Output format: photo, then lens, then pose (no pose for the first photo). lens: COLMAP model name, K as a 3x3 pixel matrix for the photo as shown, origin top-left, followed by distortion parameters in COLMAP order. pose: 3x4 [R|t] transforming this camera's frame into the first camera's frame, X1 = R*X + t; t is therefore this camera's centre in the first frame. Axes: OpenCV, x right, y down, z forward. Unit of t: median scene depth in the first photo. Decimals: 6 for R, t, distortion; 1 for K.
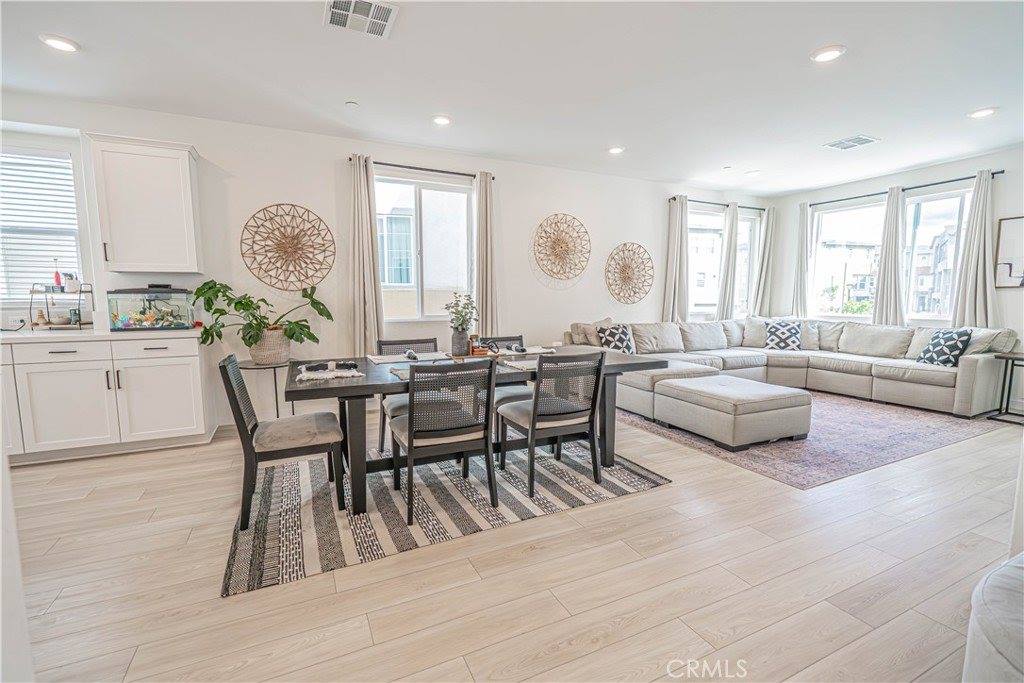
lens RADIAL K [[462.0, 0, 516.4], [0, 462.0, 344.6], [0, 0, 1]] dist [-0.006760, 0.004005]
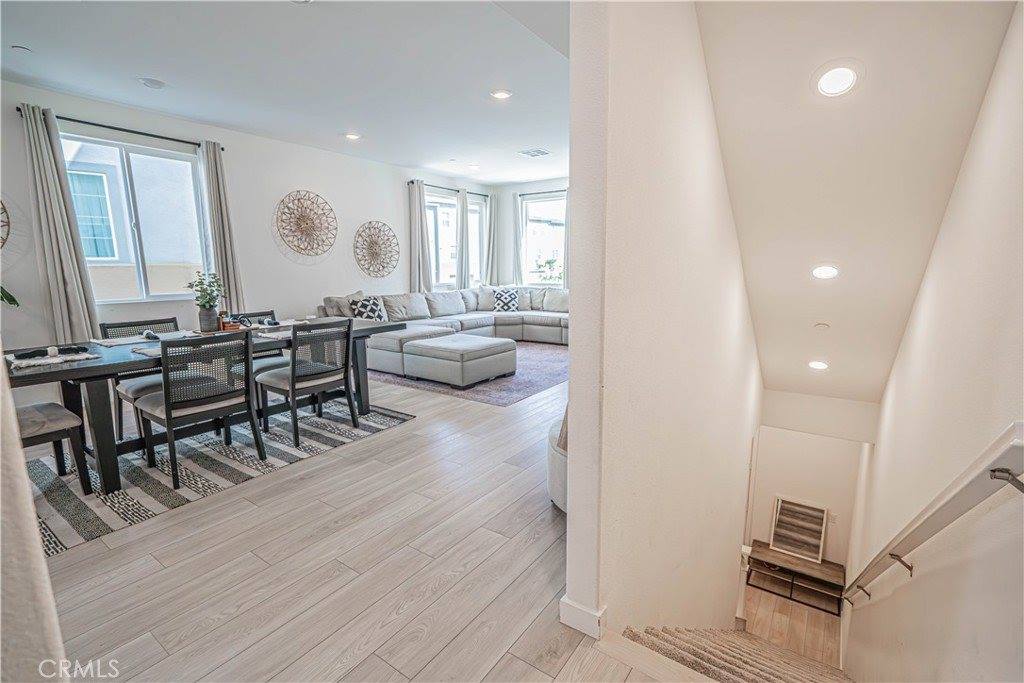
lens RADIAL K [[462.0, 0, 515.0], [0, 462.0, 347.0], [0, 0, 1]] dist [-0.006760, 0.004005]
pose [[0.876730, -0.091334, 0.472231, -0.008413], [0.060712, 0.994967, 0.079720, 0.012436], [-0.477136, -0.041223, 0.877862, -0.185286]]
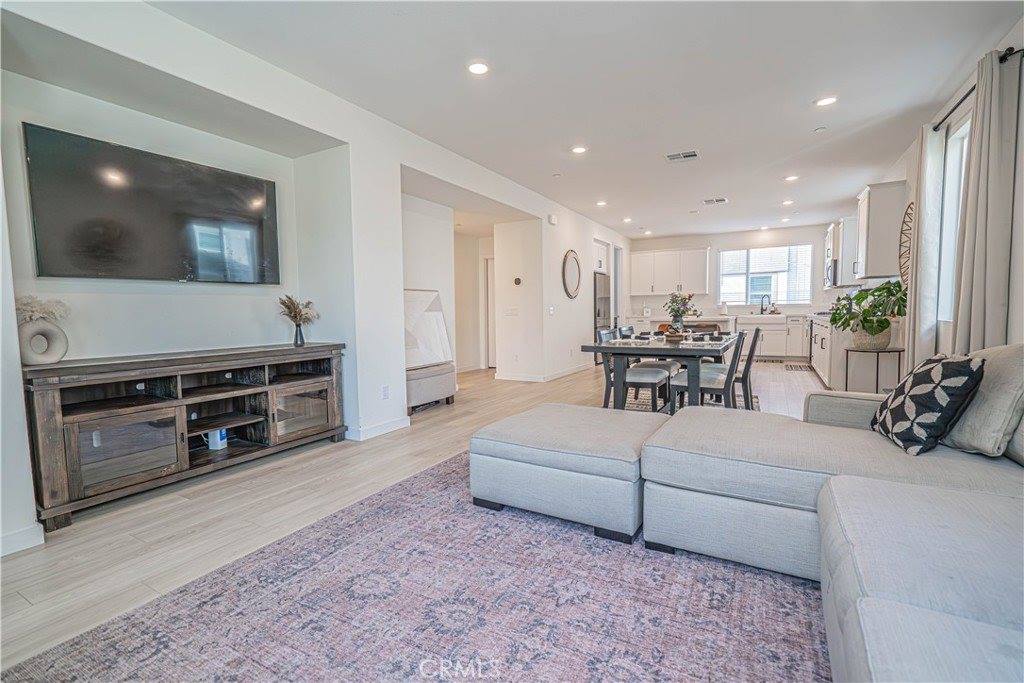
lens RADIAL K [[462.0, 0, 511.0], [0, 462.0, 343.8], [0, 0, 1]] dist [-0.006760, 0.004005]
pose [[-0.827436, 0.050660, -0.559270, 0.881925], [-0.046089, 0.986436, 0.157542, -0.116343], [0.559665, 0.156133, -0.813878, 1.430230]]
